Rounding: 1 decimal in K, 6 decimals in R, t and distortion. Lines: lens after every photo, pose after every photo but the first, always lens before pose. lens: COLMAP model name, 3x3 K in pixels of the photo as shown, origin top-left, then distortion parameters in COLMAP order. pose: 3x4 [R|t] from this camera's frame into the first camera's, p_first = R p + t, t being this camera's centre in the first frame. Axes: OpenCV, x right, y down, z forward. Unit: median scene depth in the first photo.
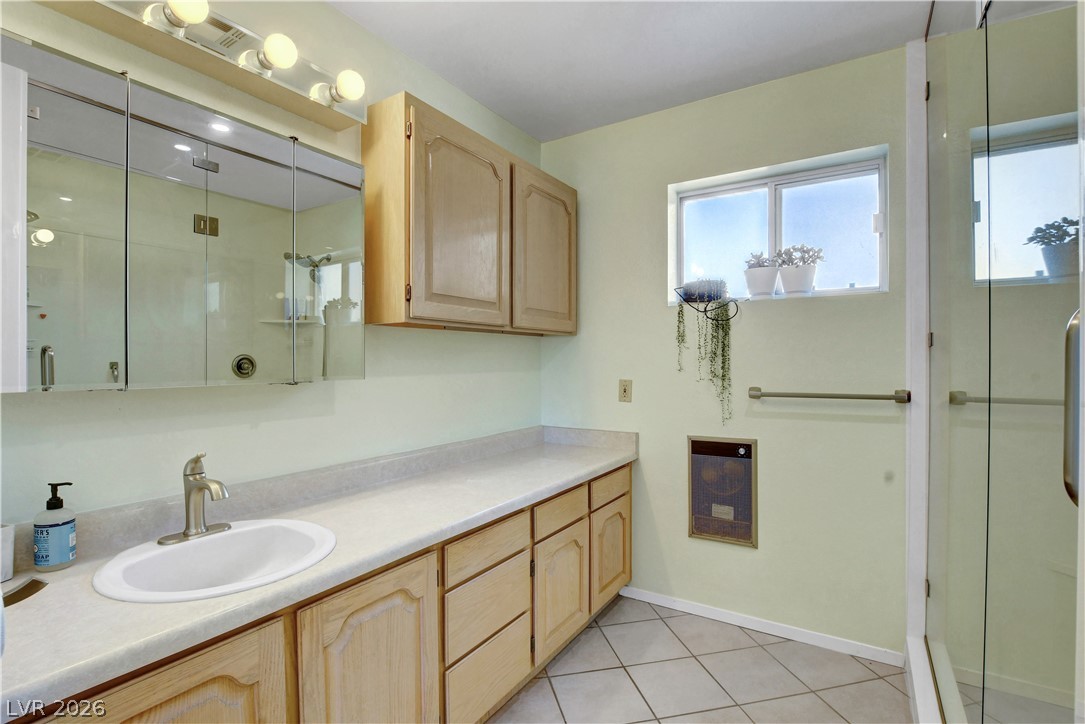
lens RADIAL K [[503.8, 0, 528.1], [0, 503.8, 363.3], [0, 0, 1]] dist [-0.035644, 0.007056]
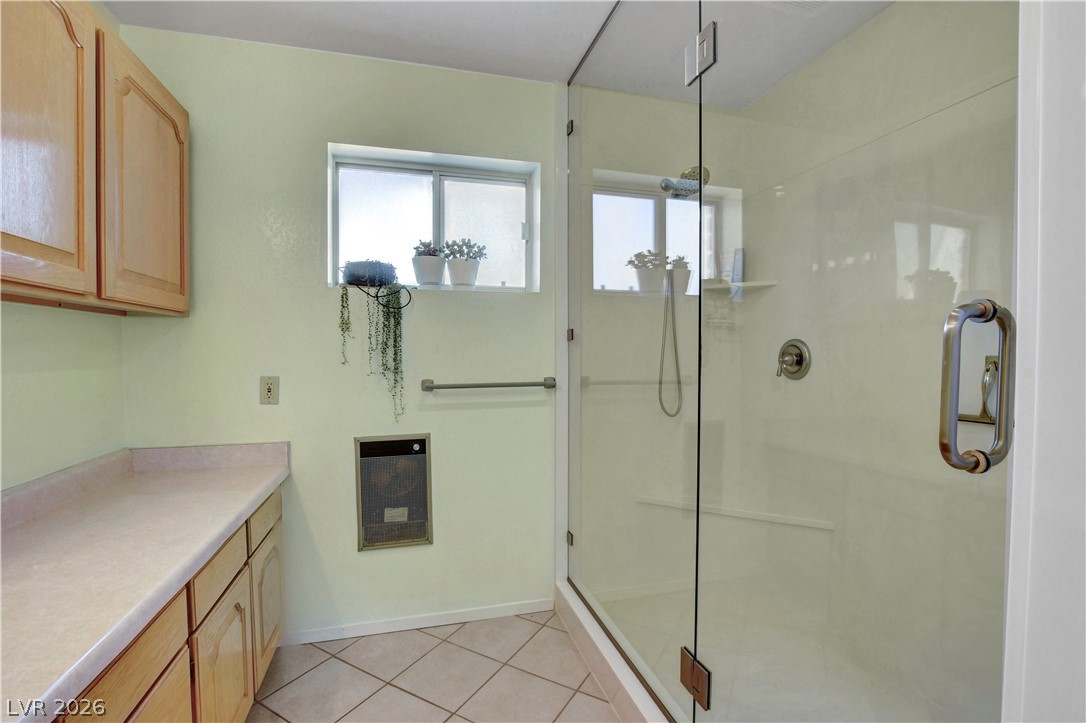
lens RADIAL K [[504.3, 0, 546.3], [0, 504.3, 367.0], [0, 0, 1]] dist [-0.035644, 0.007056]
pose [[0.653832, -0.020696, 0.756357, -0.132236], [0.002147, 0.999673, 0.025498, -0.000698], [-0.756637, -0.015048, 0.653662, 0.191019]]
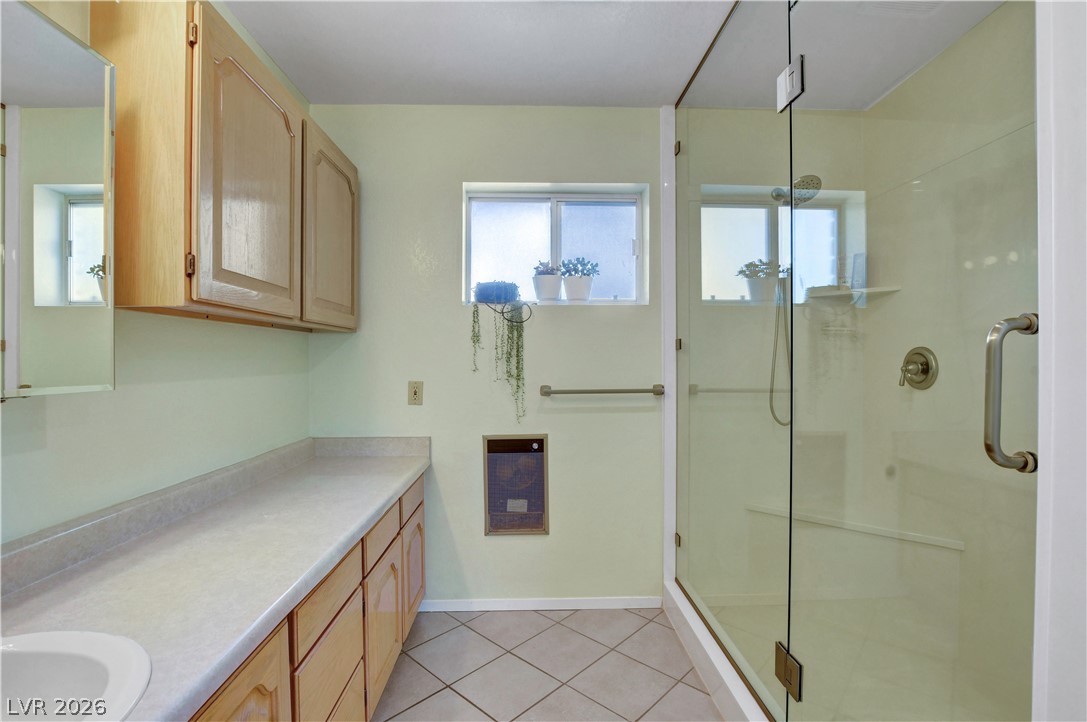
lens RADIAL K [[504.8, 0, 538.7], [0, 504.8, 365.1], [0, 0, 1]] dist [-0.035644, 0.007056]
pose [[0.821128, -0.004510, 0.570726, -0.180075], [0.002466, 0.999987, 0.004353, -0.001276], [-0.570739, -0.002167, 0.821129, 0.115294]]
